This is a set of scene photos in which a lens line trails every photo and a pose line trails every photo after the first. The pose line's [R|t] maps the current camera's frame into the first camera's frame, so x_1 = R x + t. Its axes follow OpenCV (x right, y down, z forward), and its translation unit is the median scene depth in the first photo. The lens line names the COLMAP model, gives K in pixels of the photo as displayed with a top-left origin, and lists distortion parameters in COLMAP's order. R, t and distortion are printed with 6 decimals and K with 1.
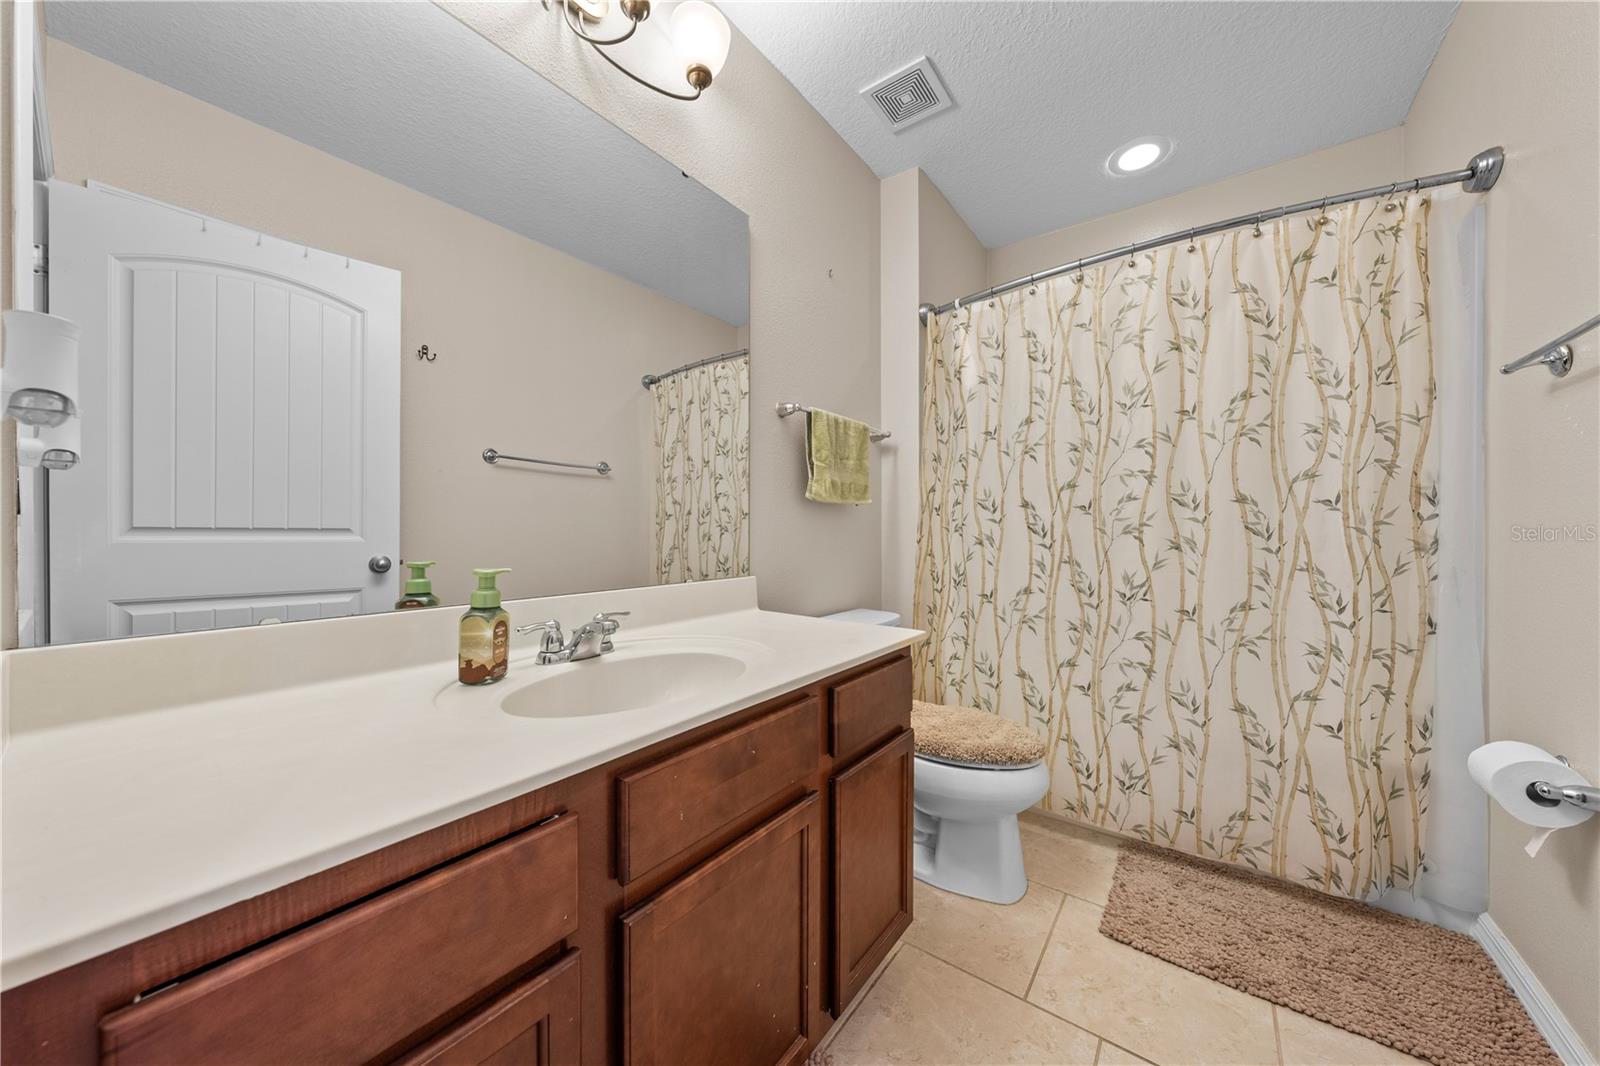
lens RADIAL K [[540.7, 0, 800.1], [0, 540.7, 529.0], [0, 0, 1]] dist [-0.005163, 0.000972]
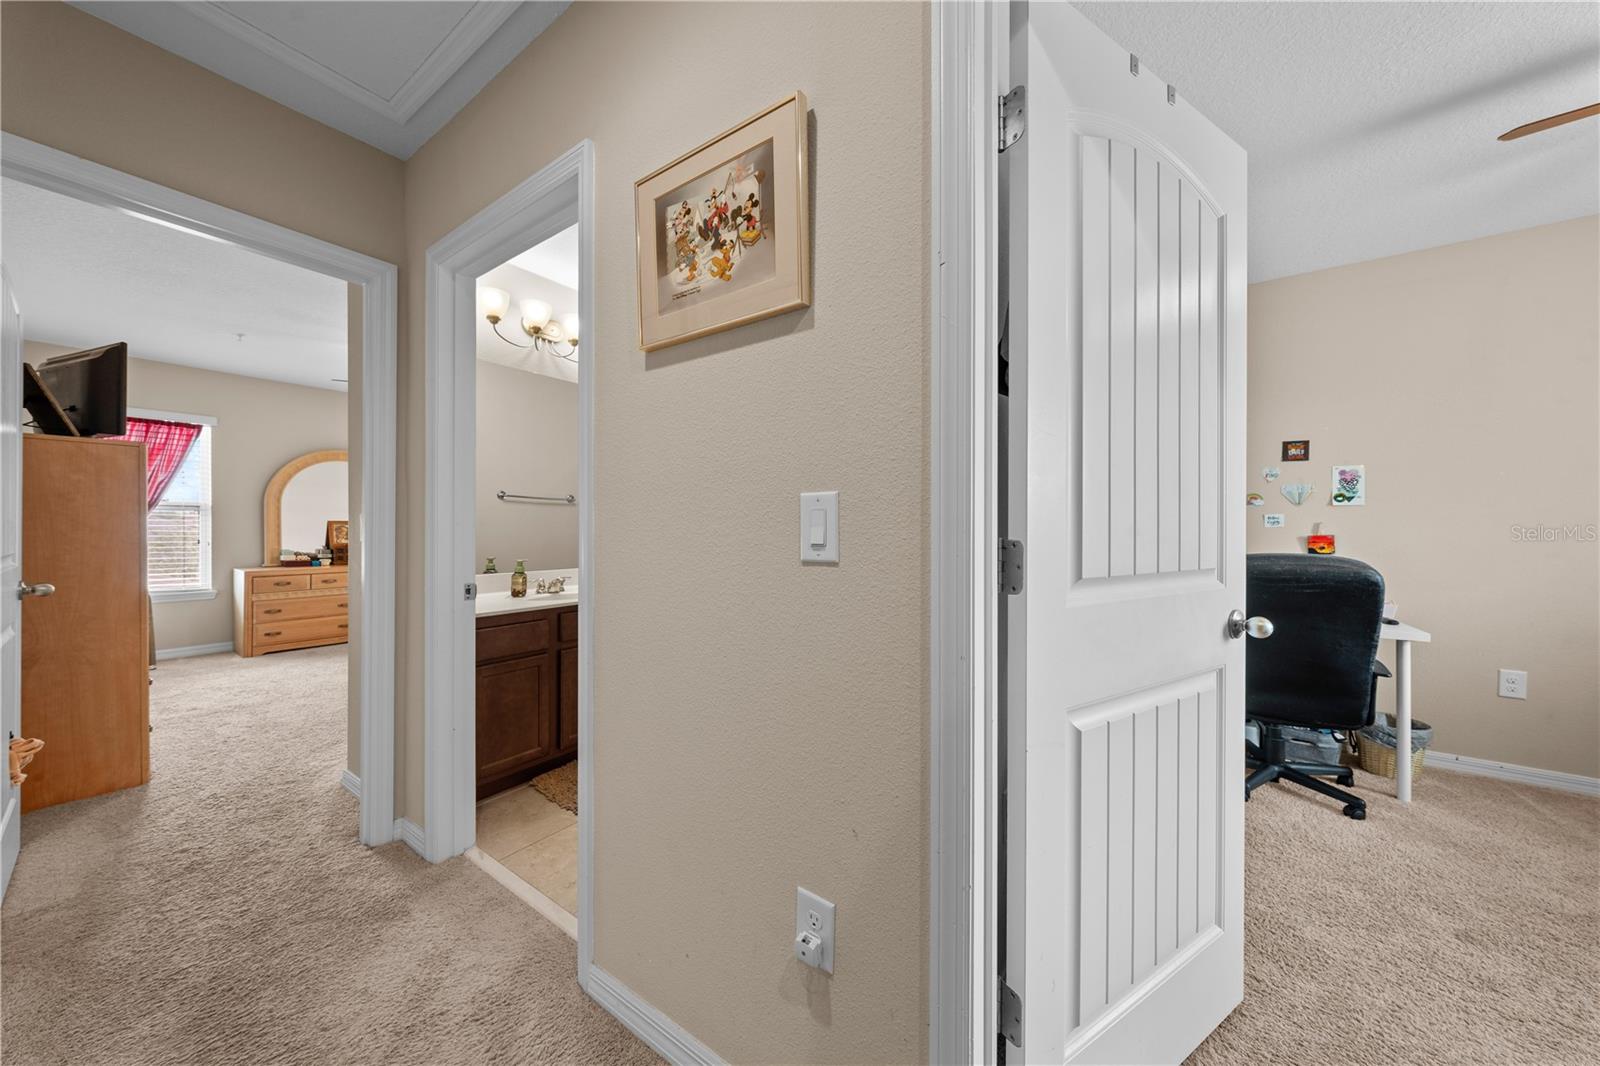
lens RADIAL K [[540.7, 0, 802.0], [0, 540.7, 532.9], [0, 0, 1]] dist [-0.005163, 0.000972]
pose [[0.999541, 0.004247, 0.029982, 0.800329], [-0.004580, 0.999928, 0.011047, -0.103718], [-0.029933, -0.011179, 0.999489, -1.820818]]
